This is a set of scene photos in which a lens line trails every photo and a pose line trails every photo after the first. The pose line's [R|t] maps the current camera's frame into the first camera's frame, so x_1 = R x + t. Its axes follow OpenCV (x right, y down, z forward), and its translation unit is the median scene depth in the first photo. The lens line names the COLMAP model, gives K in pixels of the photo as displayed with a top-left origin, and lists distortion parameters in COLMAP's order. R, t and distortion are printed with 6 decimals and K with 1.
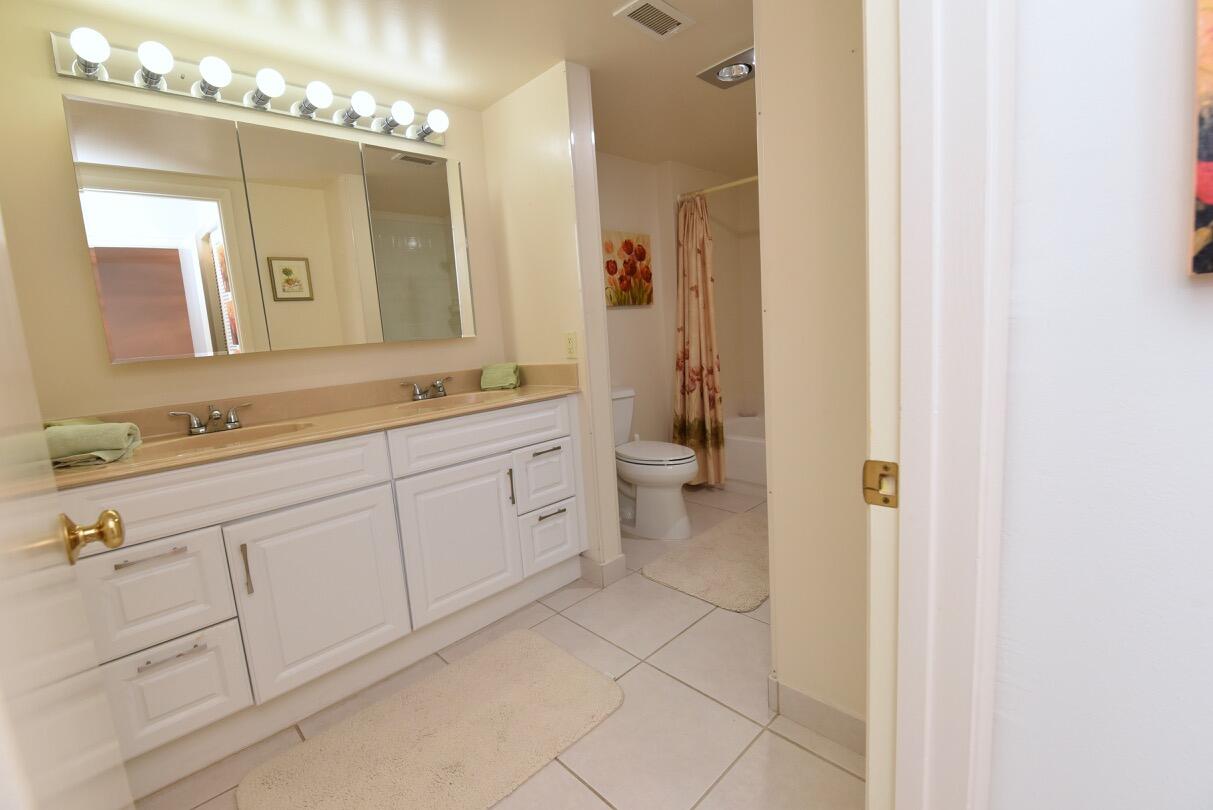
lens RADIAL K [[527.5, 0, 609.2], [0, 527.5, 396.4], [0, 0, 1]] dist [-0.002409, -0.007985]
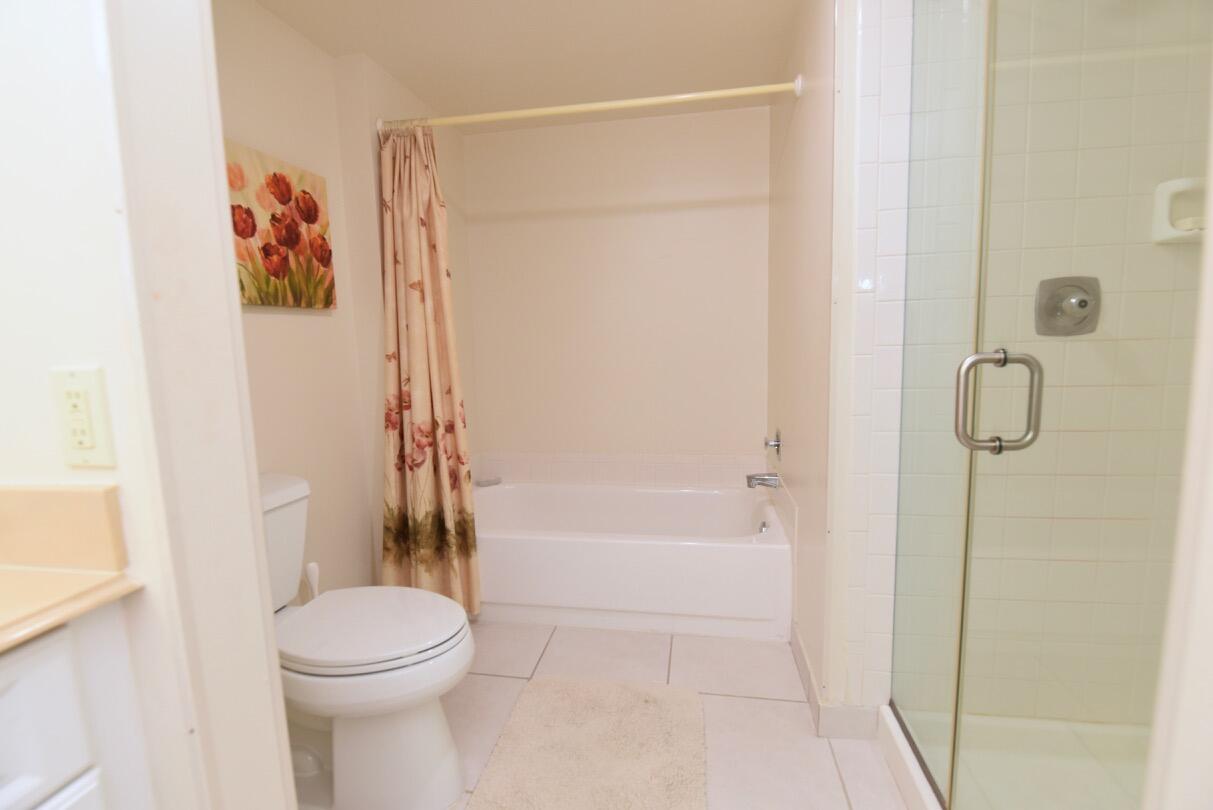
lens RADIAL K [[527.5, 0, 612.2], [0, 527.5, 398.4], [0, 0, 1]] dist [-0.002409, -0.007985]
pose [[0.805940, -0.028057, 0.591333, -0.009638], [0.054373, 0.998162, -0.026747, -0.055567], [-0.589496, 0.053709, 0.805984, 0.415472]]
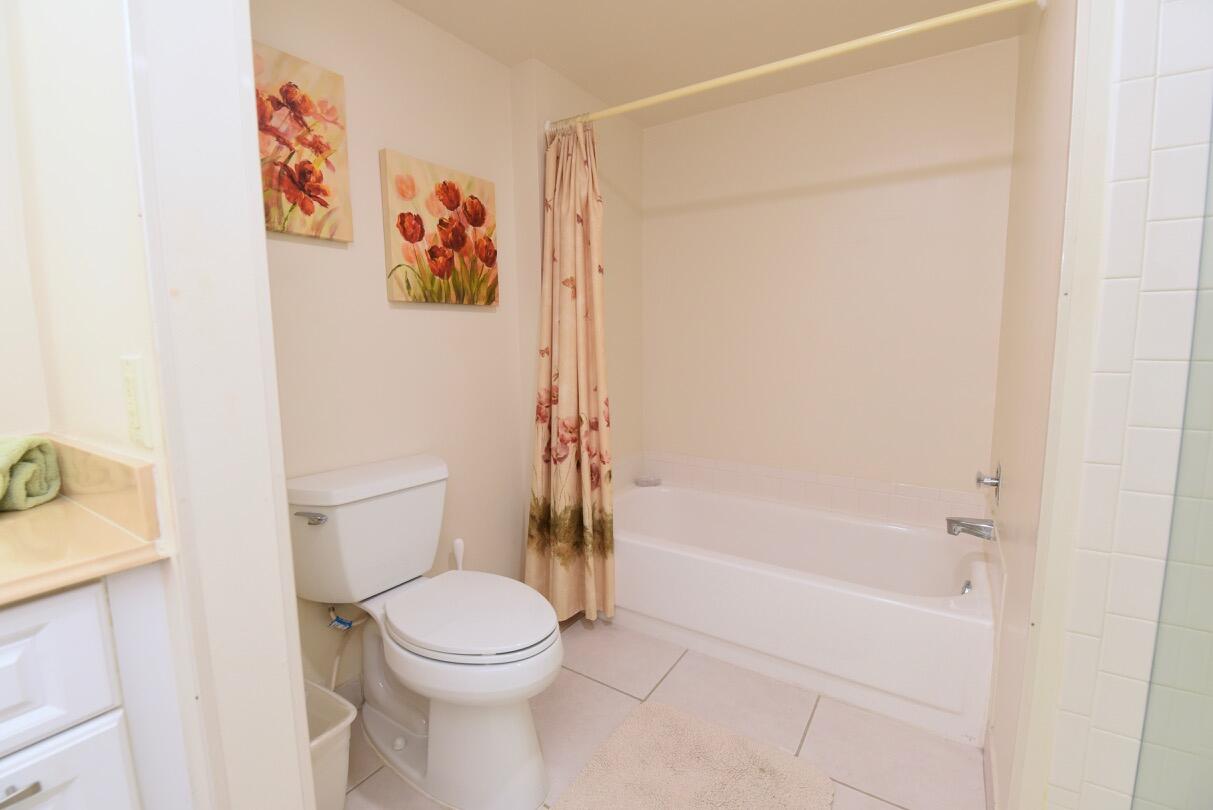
lens RADIAL K [[527.5, 0, 612.4], [0, 527.5, 398.6], [0, 0, 1]] dist [-0.002409, -0.007985]
pose [[0.974265, 0.028018, 0.223658, 0.080229], [-0.022901, 0.999414, -0.025443, -0.063512], [-0.224240, 0.019666, 0.974336, 0.424796]]
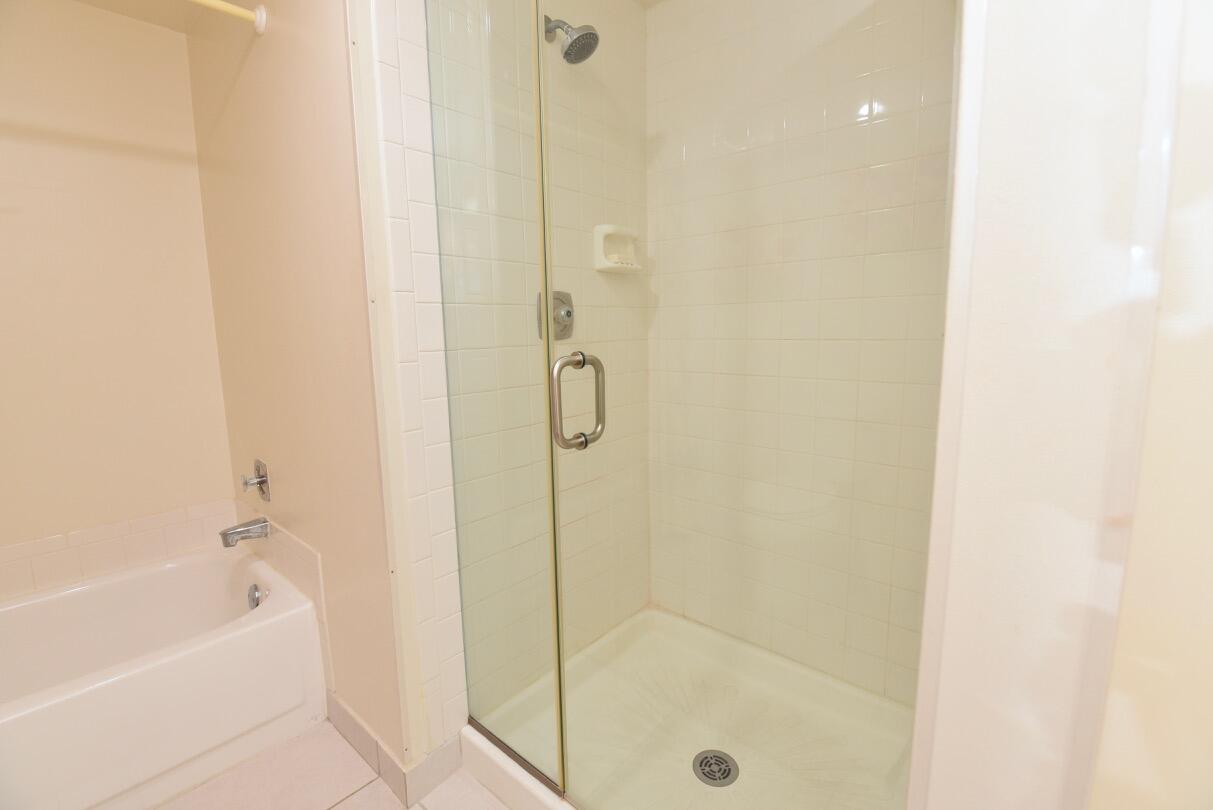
lens RADIAL K [[527.5, 0, 600.2], [0, 527.5, 401.0], [0, 0, 1]] dist [-0.002409, -0.007985]
pose [[-0.073463, -0.070135, 0.994829, 0.017299], [0.154201, 0.984729, 0.080810, -0.072186], [-0.985305, 0.159341, -0.061526, 0.523920]]
